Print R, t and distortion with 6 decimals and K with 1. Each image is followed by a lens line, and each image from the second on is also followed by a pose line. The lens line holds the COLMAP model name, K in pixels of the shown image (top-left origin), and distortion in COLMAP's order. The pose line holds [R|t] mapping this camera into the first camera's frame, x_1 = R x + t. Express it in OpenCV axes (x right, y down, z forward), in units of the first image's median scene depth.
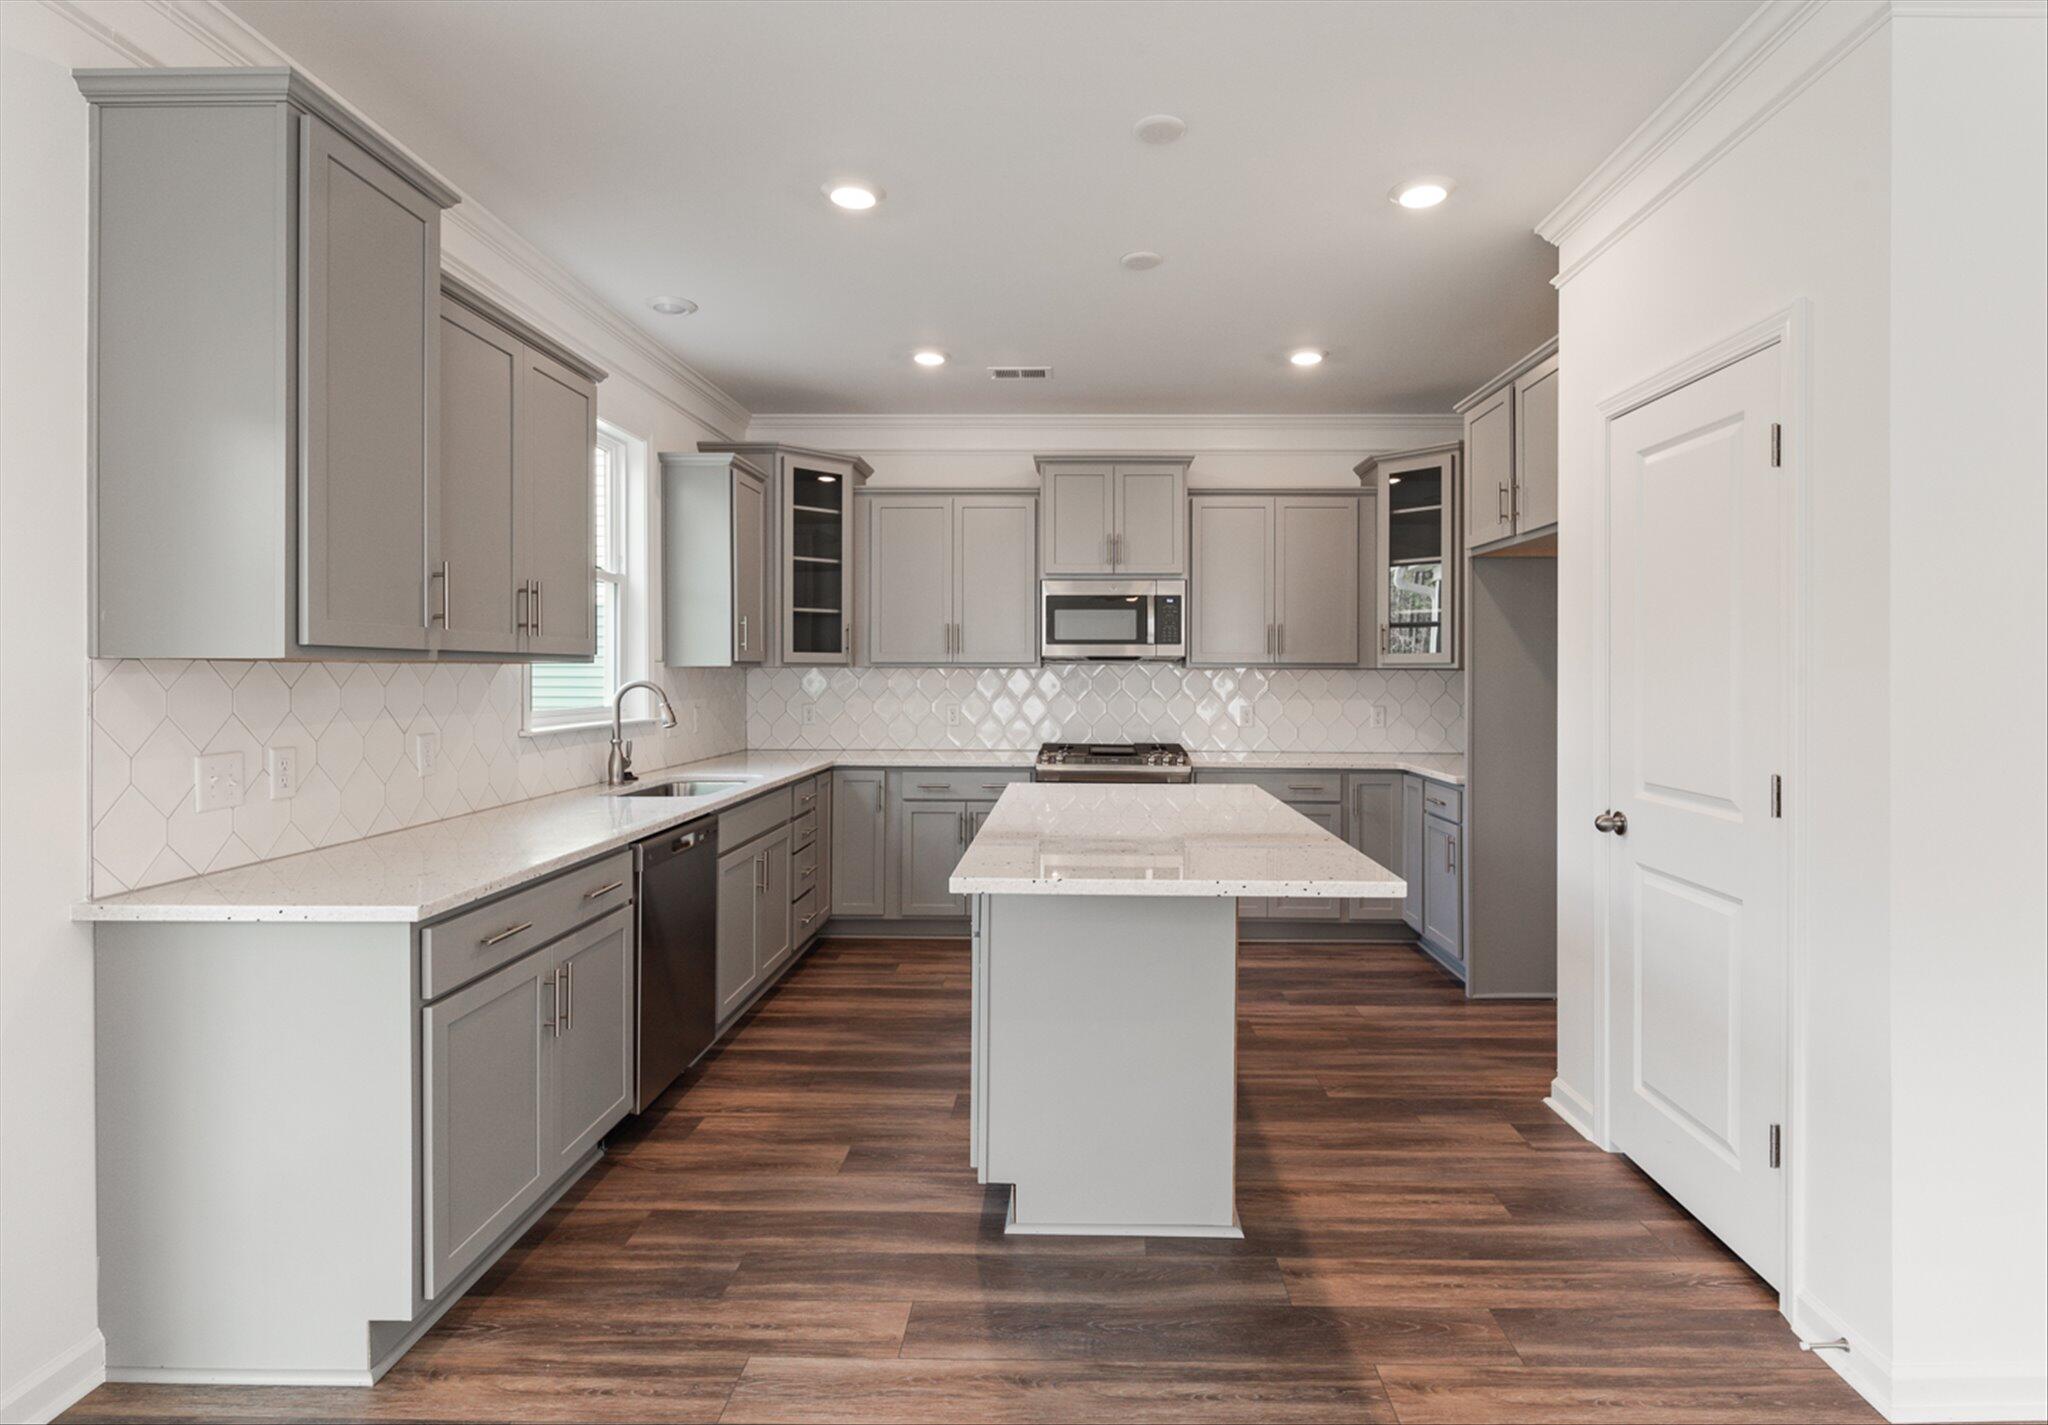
lens RADIAL K [[981.4, 0, 1032.0], [0, 981.4, 664.7], [0, 0, 1]] dist [-0.000688, 0.000020]
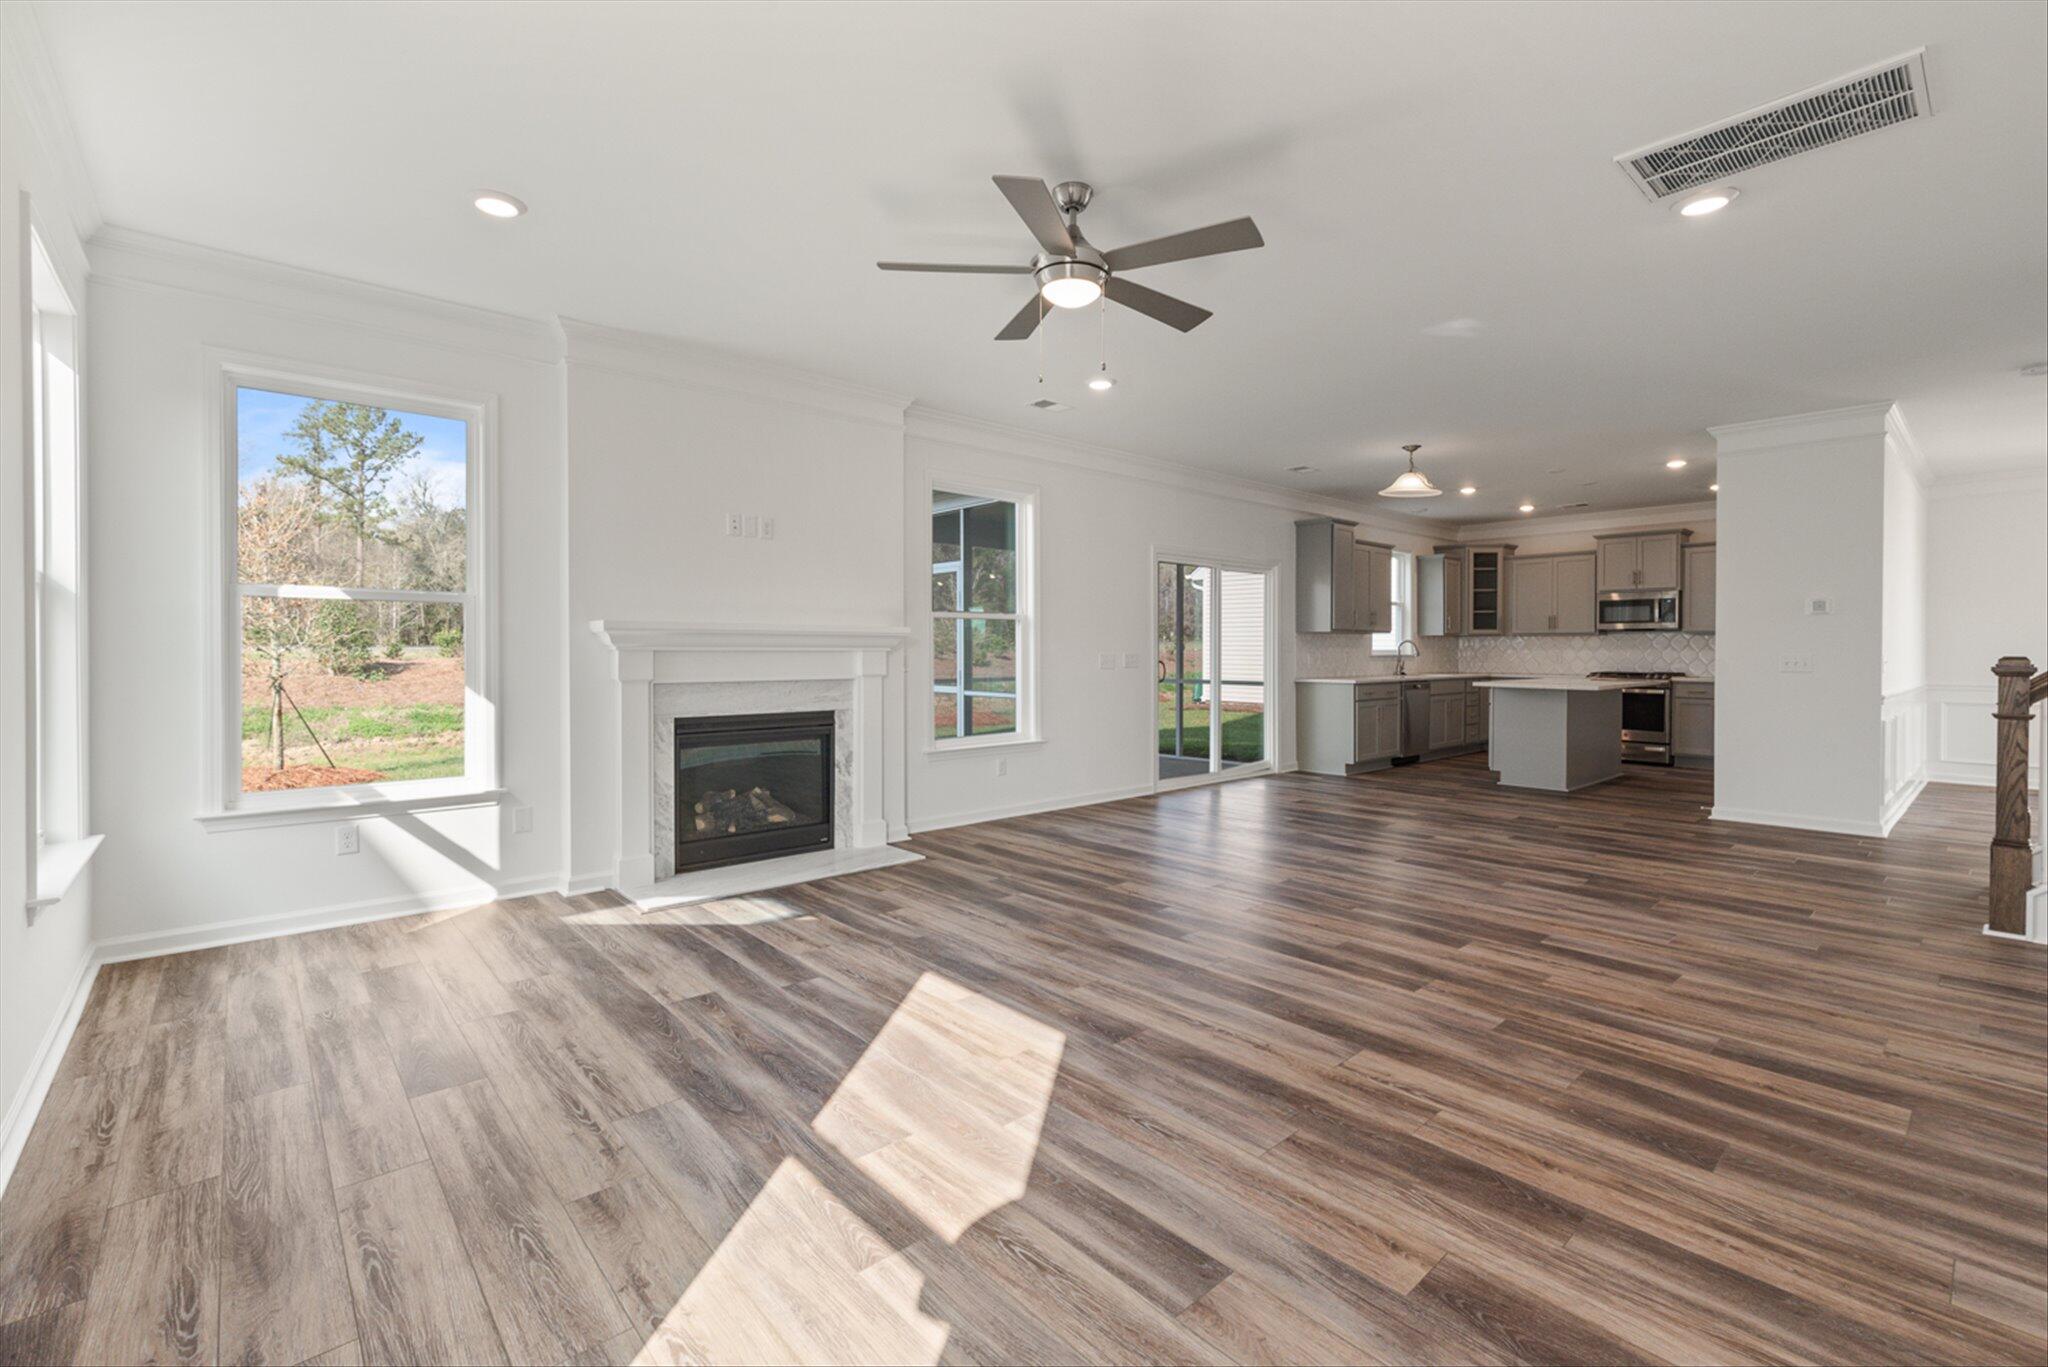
lens RADIAL K [[873.4, 0, 1047.3], [0, 873.4, 658.6], [0, 0, 1]] dist [-0.005844, -0.000014]
pose [[0.692206, 0.005897, -0.721676, 0.603707], [0.003936, 0.999921, 0.011946, 0.029868], [0.721690, -0.011110, 0.692128, -1.291869]]
